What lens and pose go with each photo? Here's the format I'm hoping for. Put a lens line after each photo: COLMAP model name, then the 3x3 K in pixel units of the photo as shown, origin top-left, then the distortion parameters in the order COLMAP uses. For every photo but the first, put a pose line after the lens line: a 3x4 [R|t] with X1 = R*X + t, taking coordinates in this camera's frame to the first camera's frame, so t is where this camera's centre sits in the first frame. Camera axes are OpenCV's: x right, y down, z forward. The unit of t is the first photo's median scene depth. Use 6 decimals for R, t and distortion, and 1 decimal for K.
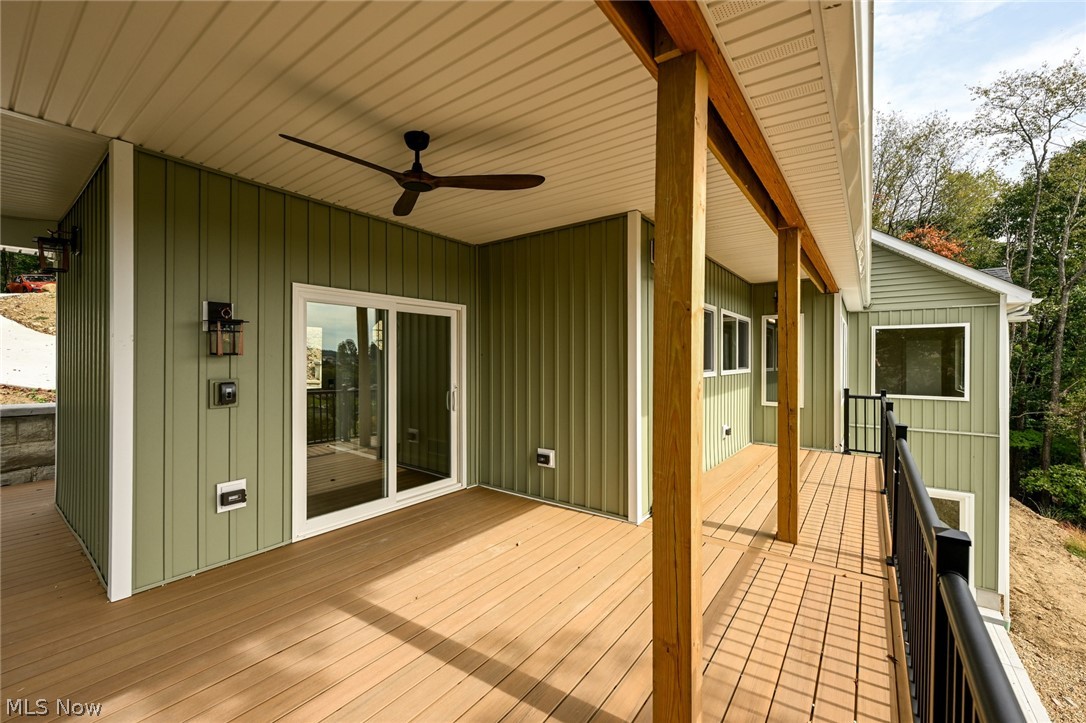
lens RADIAL K [[436.6, 0, 540.3], [0, 436.6, 359.8], [0, 0, 1]] dist [0.002506, -0.000259]
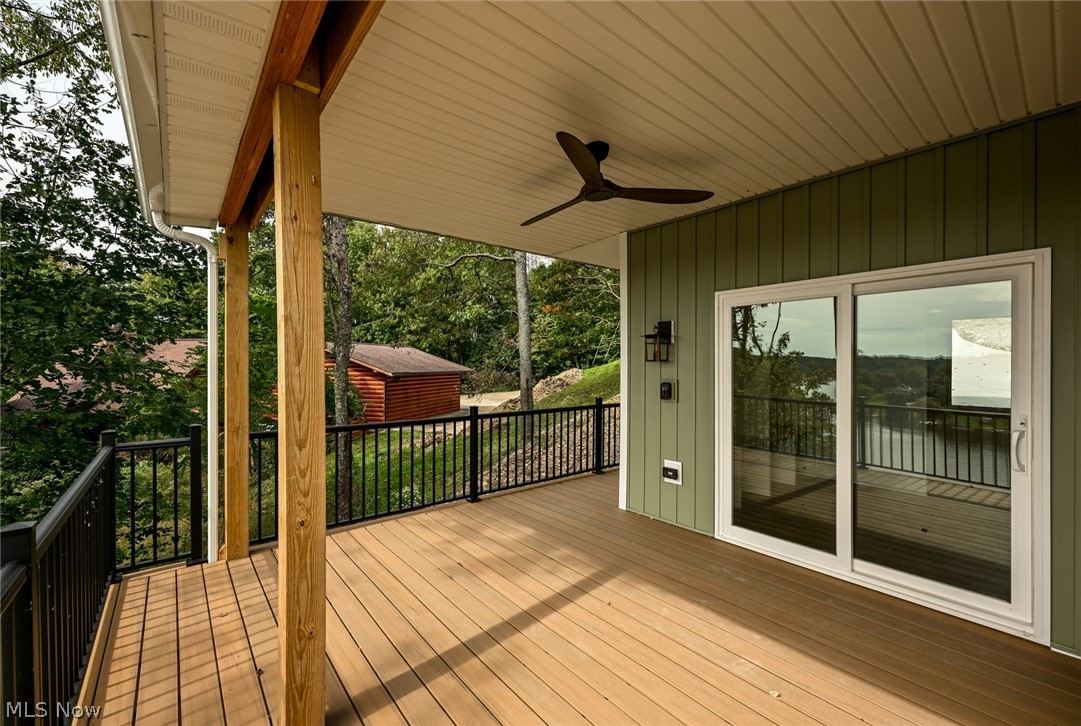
lens RADIAL K [[434.6, 0, 535.0], [0, 434.6, 365.1], [0, 0, 1]] dist [0.002506, -0.000259]
pose [[-0.227192, 0.003245, -0.973845, 0.614655], [-0.000744, 0.999994, 0.003505, -0.004015], [0.973850, 0.001521, -0.227188, 0.900242]]
